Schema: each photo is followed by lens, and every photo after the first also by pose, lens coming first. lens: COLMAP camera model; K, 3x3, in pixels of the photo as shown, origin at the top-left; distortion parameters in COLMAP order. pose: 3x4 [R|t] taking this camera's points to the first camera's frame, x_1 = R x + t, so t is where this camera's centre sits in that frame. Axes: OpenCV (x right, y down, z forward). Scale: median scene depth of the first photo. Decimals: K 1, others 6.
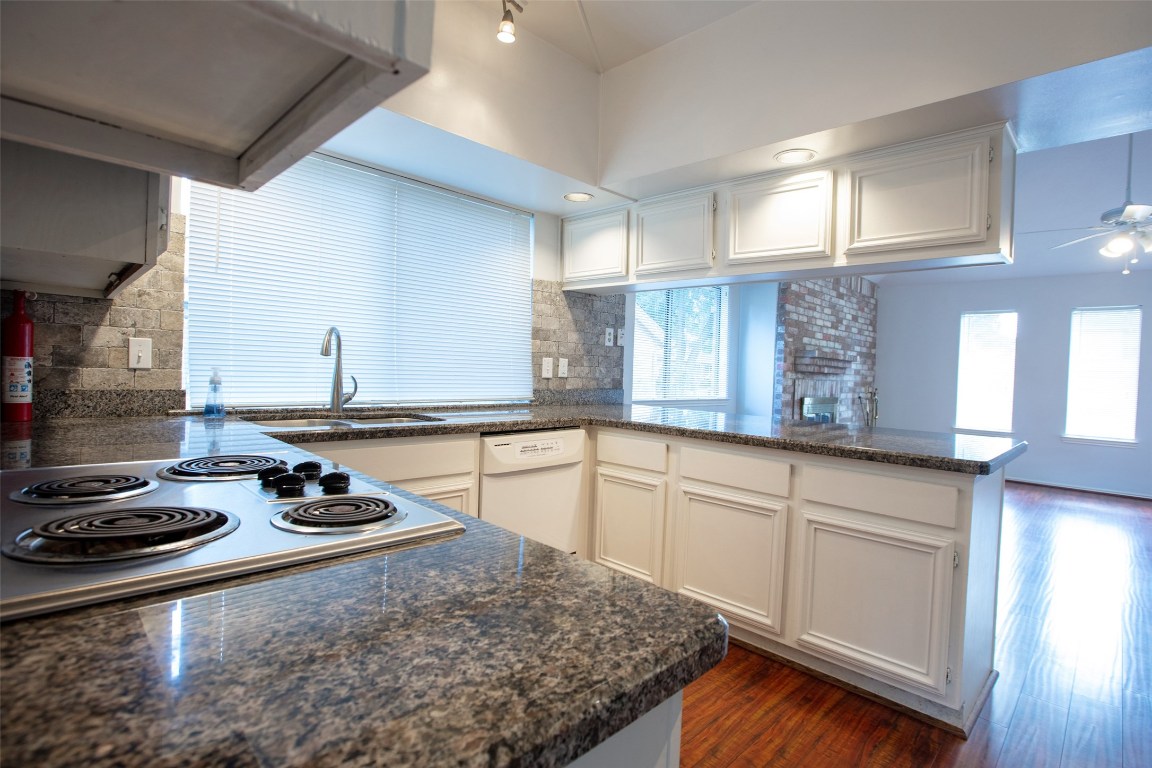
lens RADIAL K [[528.1, 0, 577.6], [0, 528.1, 382.9], [0, 0, 1]] dist [-0.018165, 0.000806]
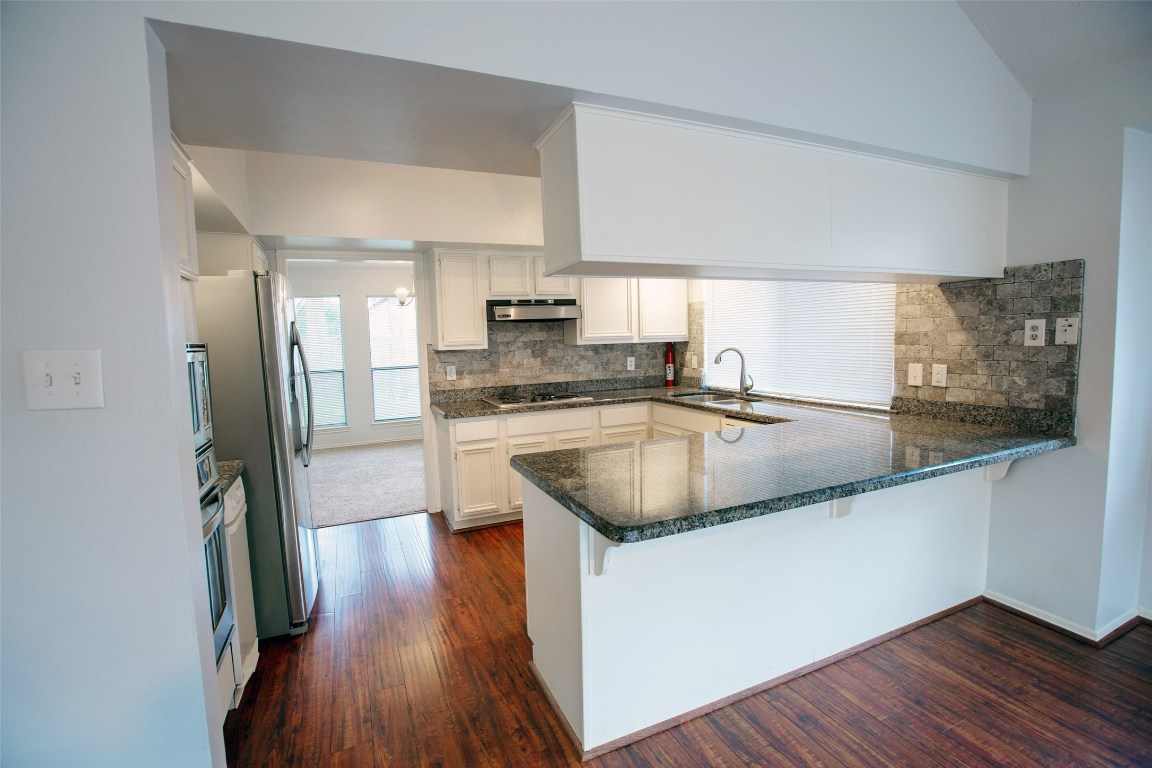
lens RADIAL K [[528.1, 0, 579.6], [0, 528.1, 384.7], [0, 0, 1]] dist [-0.018165, 0.000806]
pose [[-0.329026, 0.068279, -0.941849, 0.974029], [-0.002088, 0.997328, 0.073030, -0.075070], [0.944319, 0.025996, -0.328004, 0.739605]]
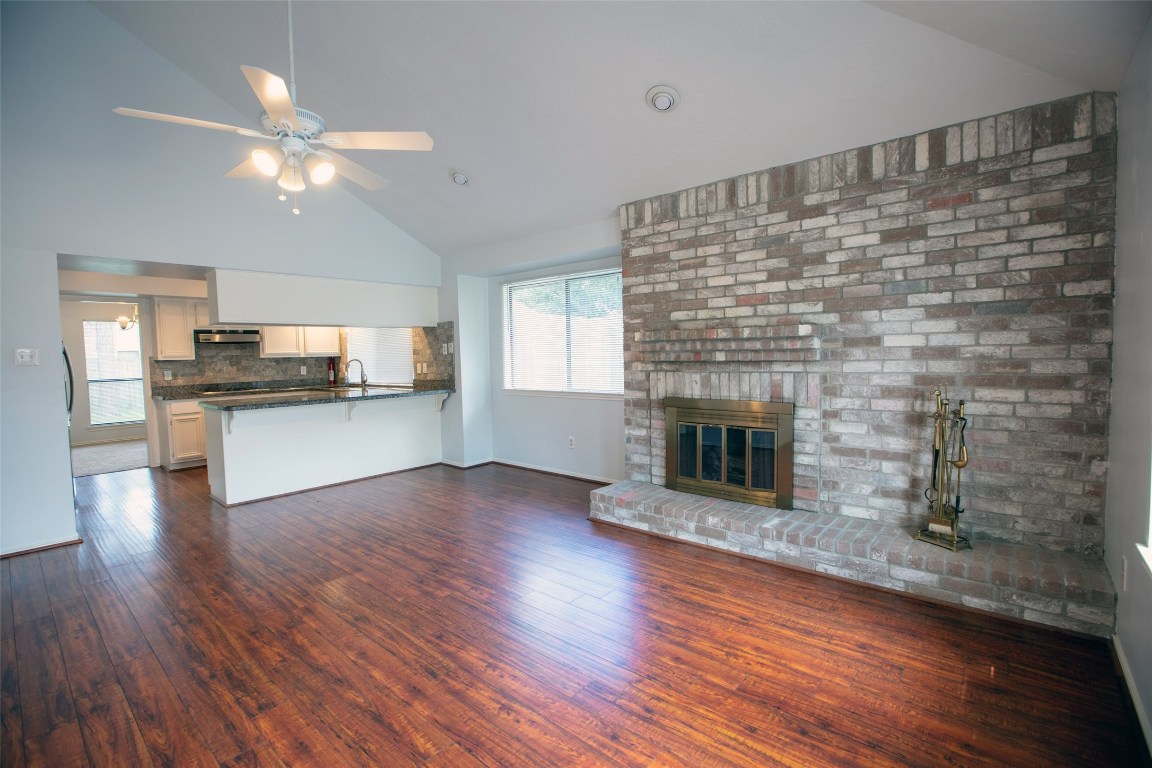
lens RADIAL K [[528.1, 0, 572.4], [0, 528.1, 385.1], [0, 0, 1]] dist [-0.018165, 0.000806]
pose [[0.076123, 0.026315, -0.996751, 1.974067], [0.006447, 0.999618, 0.026883, -0.015230], [0.997078, -0.008473, 0.075924, 1.411750]]
